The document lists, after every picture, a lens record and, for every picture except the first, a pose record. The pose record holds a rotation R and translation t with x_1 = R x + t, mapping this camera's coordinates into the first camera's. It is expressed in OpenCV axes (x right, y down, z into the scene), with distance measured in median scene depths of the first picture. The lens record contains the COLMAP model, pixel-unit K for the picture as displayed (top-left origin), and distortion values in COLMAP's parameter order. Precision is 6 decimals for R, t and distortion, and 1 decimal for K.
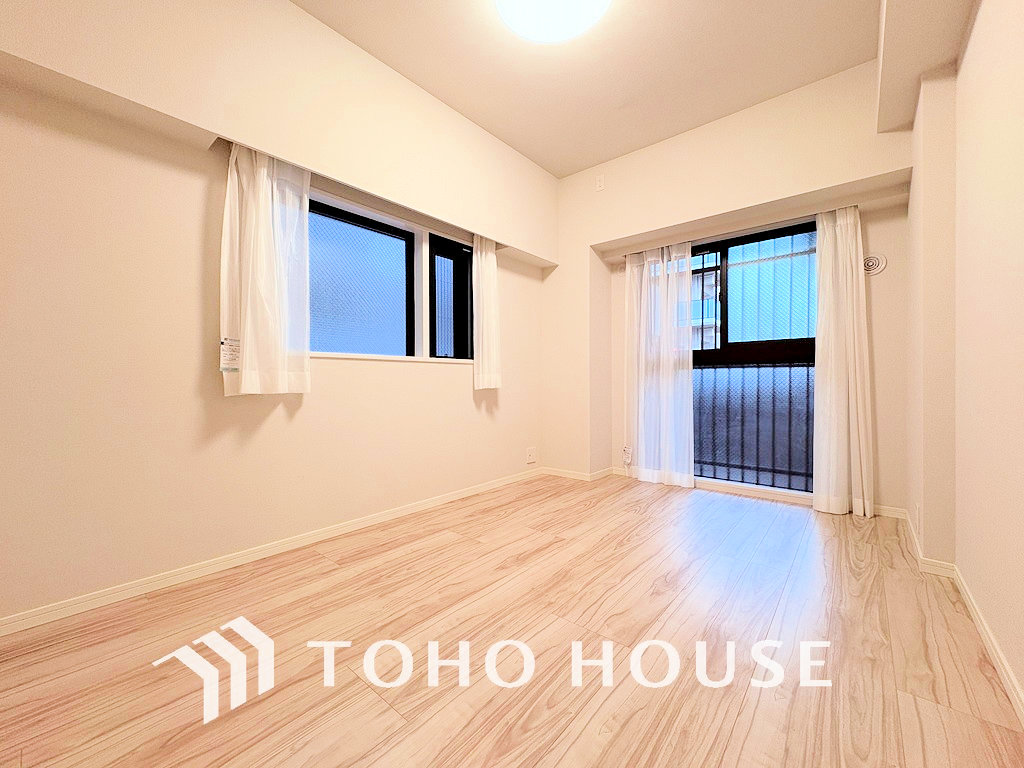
lens RADIAL K [[408.5, 0, 511.9], [0, 408.5, 381.2], [0, 0, 1]] dist [0.000592, 0.000194]
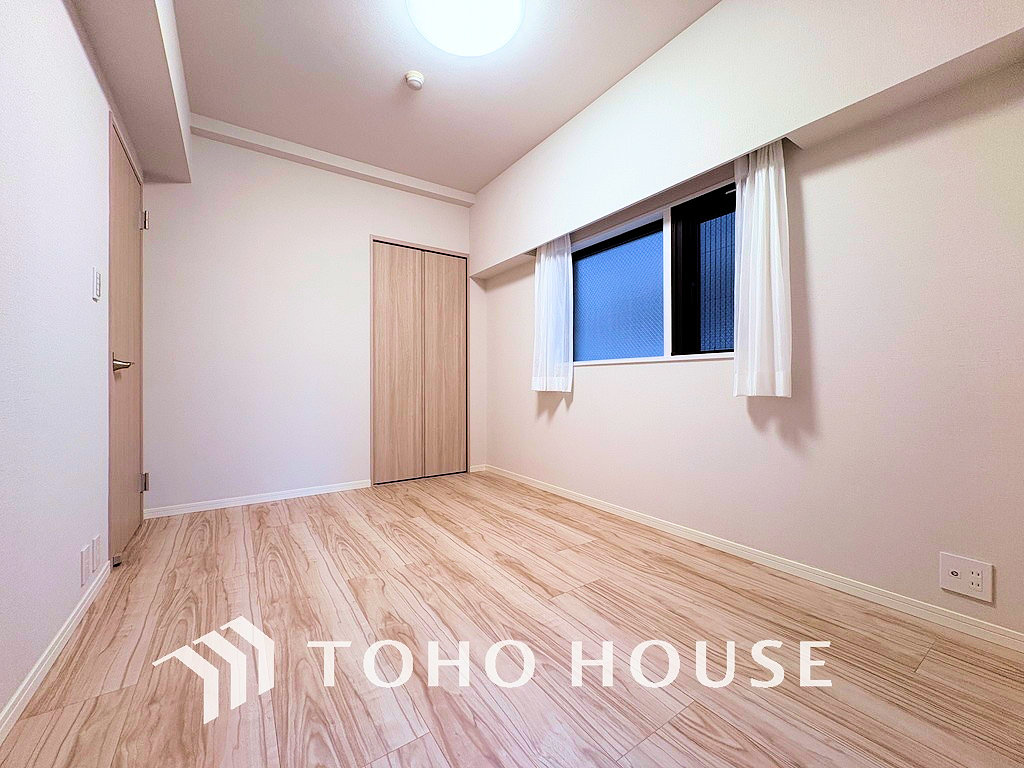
lens RADIAL K [[408.5, 0, 513.4], [0, 408.5, 381.3], [0, 0, 1]] dist [0.000592, 0.000194]
pose [[-0.259035, -0.000262, -0.965868, 0.901803], [0.000317, 1.000000, -0.000357, -0.006587], [0.965868, -0.000399, -0.259035, 1.165503]]
